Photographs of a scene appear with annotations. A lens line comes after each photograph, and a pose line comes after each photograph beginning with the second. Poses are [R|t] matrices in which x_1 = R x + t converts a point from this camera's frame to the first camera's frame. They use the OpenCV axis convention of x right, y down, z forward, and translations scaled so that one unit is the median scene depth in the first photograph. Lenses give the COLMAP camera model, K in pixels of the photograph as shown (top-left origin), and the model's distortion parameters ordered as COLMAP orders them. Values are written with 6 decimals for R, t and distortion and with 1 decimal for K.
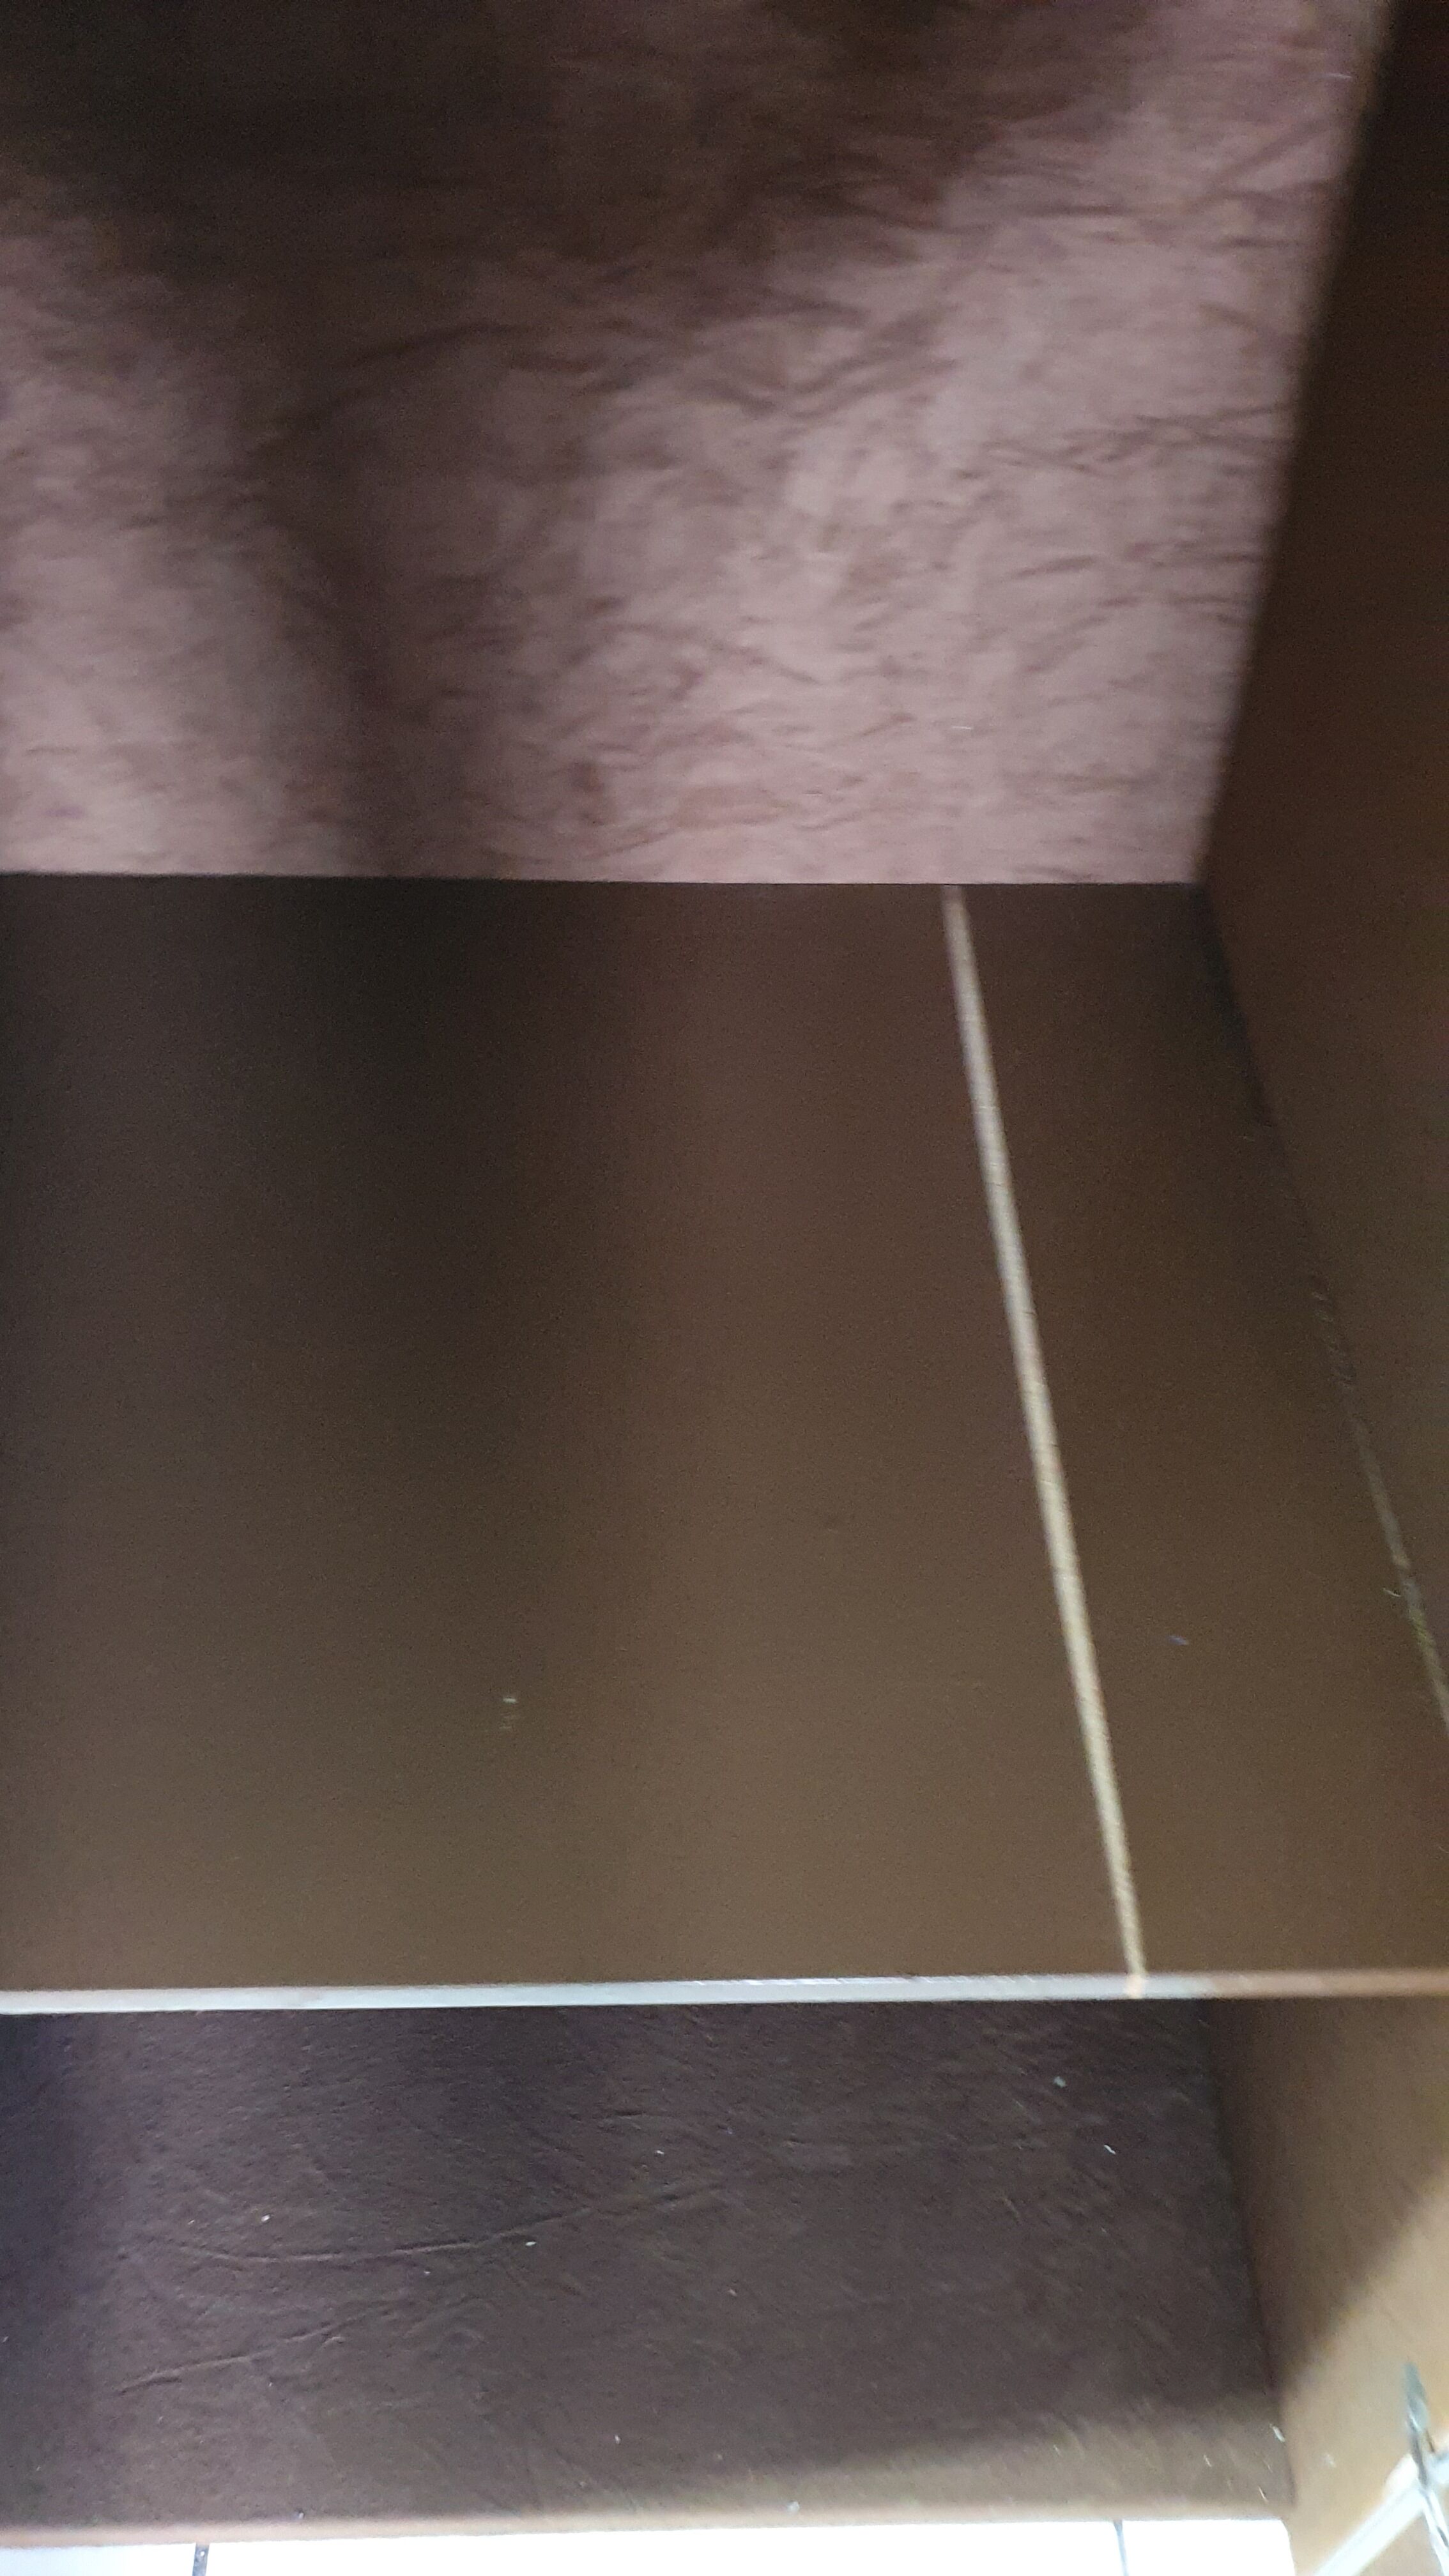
lens RADIAL K [[2066.5, 0, 710.9], [0, 2066.5, 1286.9], [0, 0, 1]] dist [-0.031122, 0.003731]
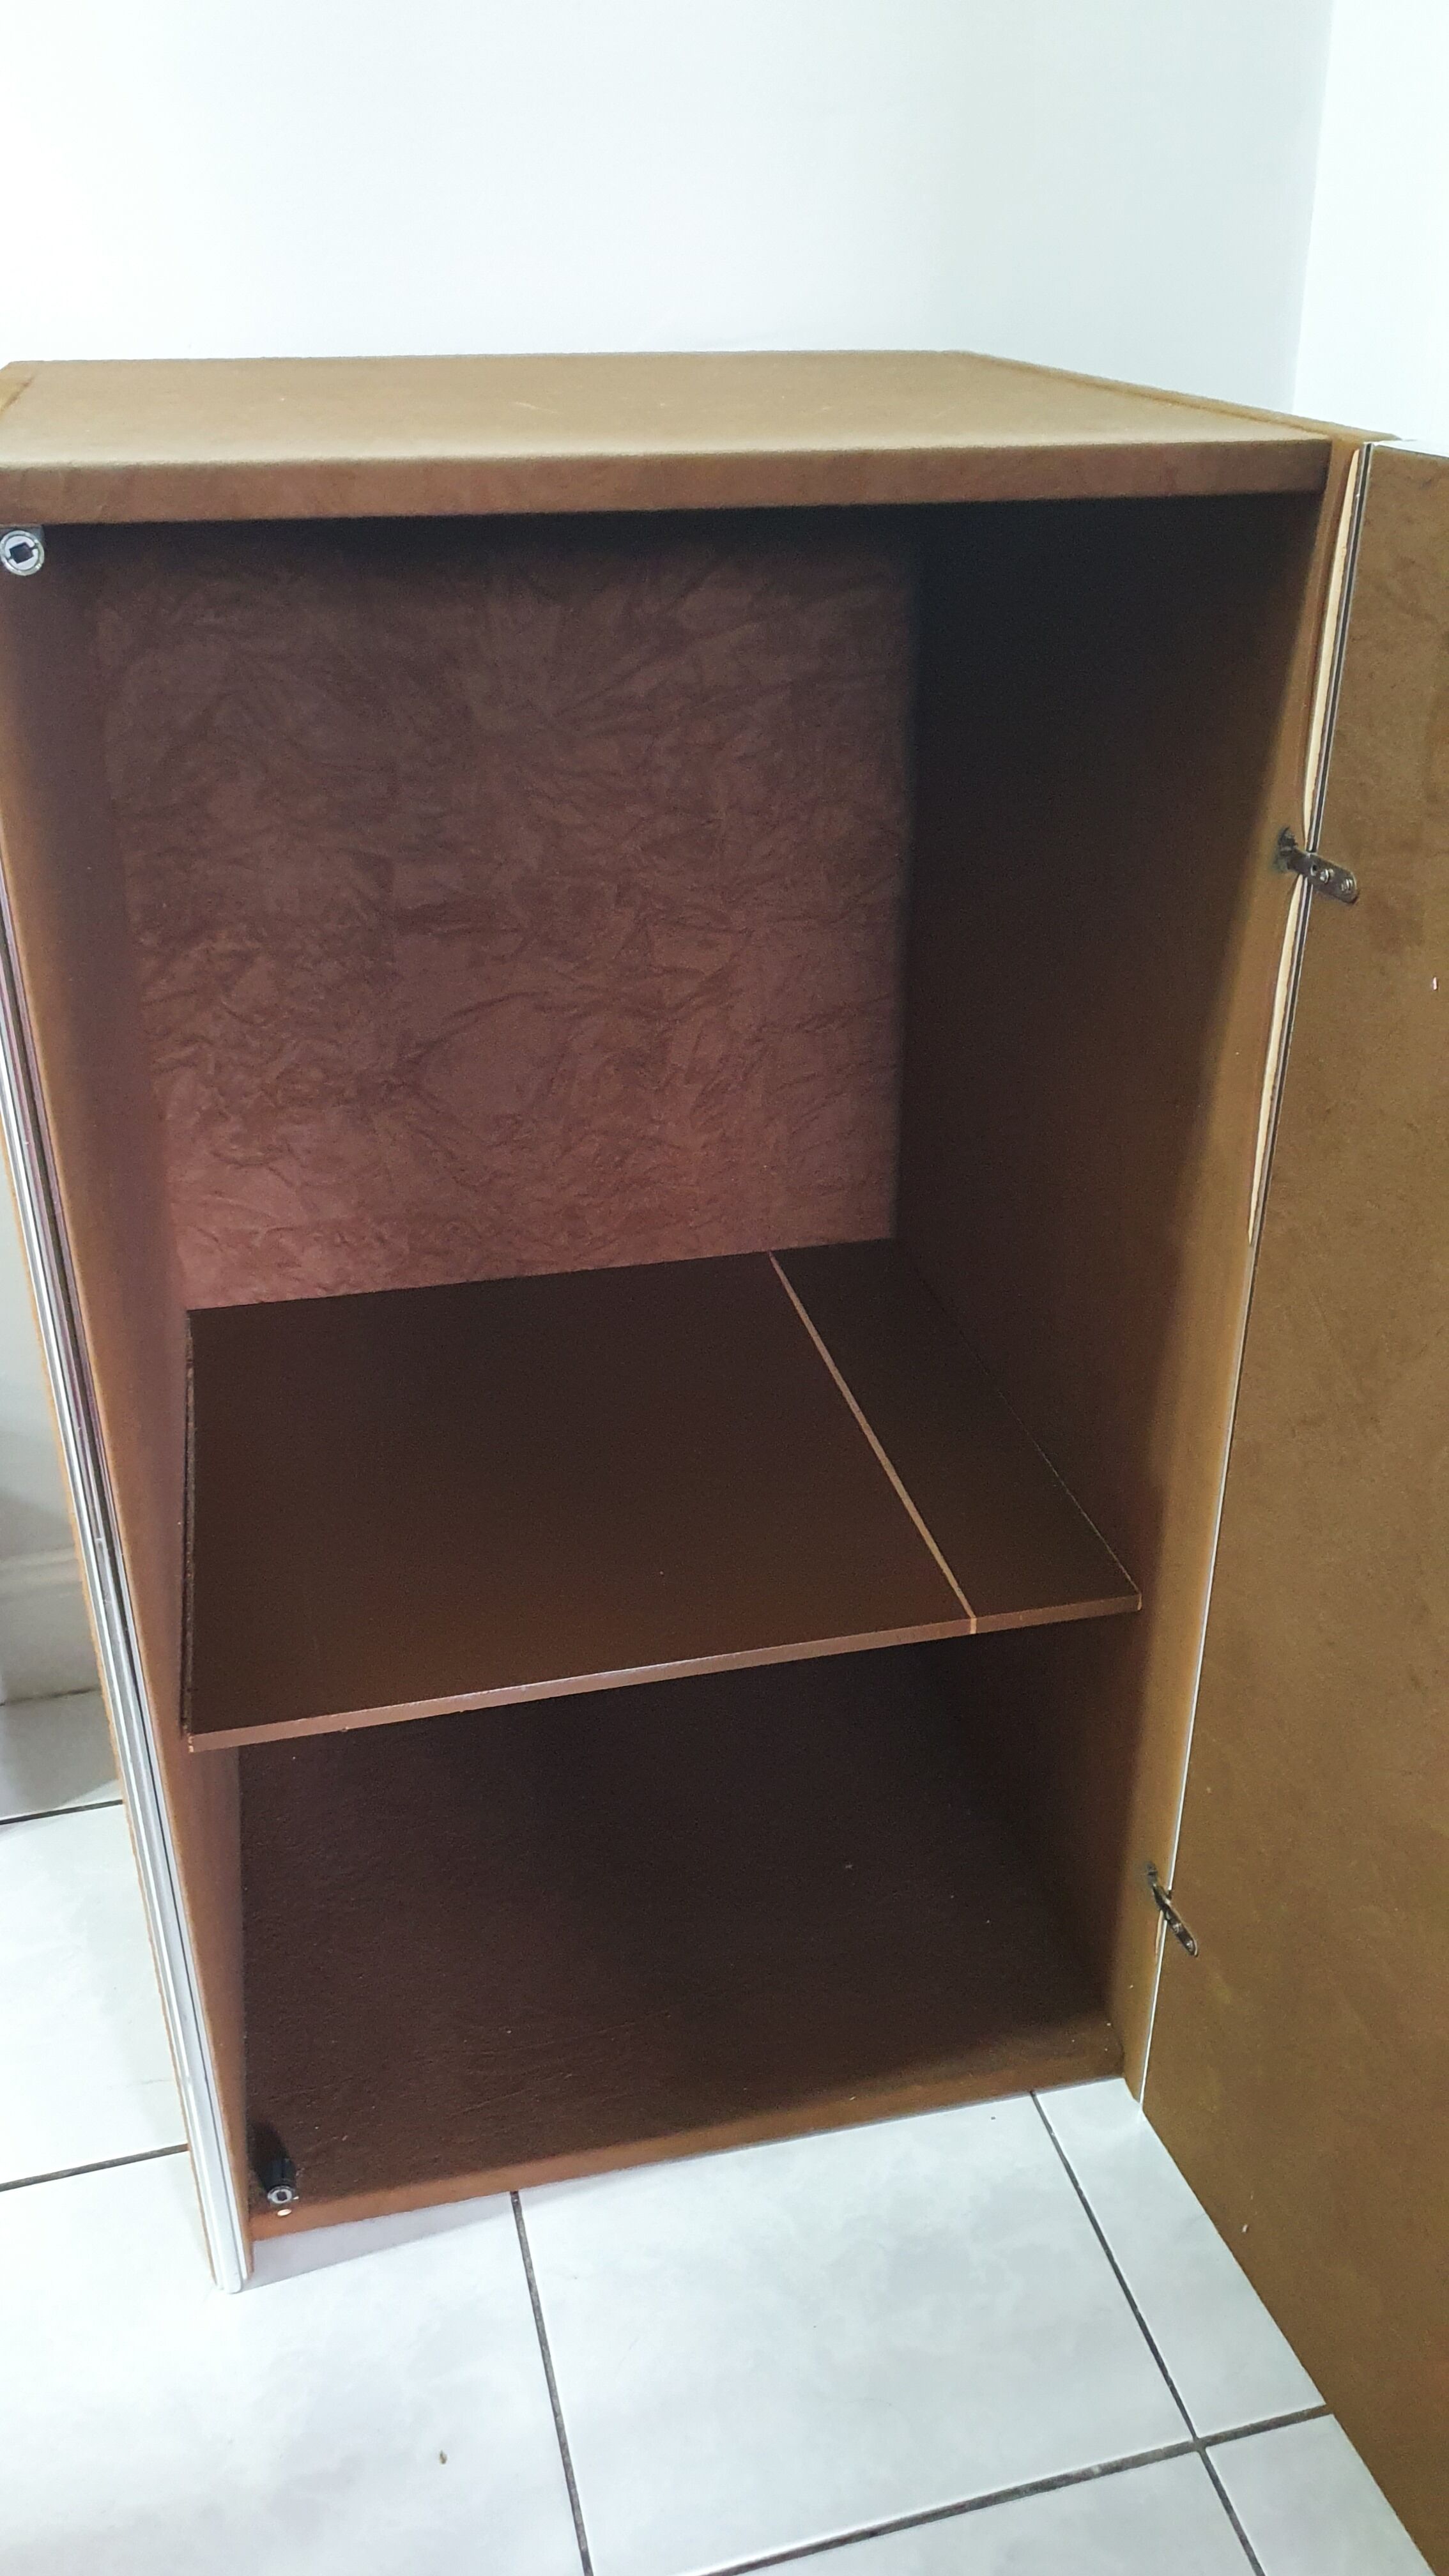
lens RADIAL K [[2021.2, 0, 744.4], [0, 2021.2, 1306.2], [0, 0, 1]] dist [0.065063, -0.055802]
pose [[0.975719, -0.118592, 0.184144, -0.276527], [0.166308, 0.948239, -0.270527, 0.384056], [-0.142530, 0.294583, 0.944937, -0.793057]]
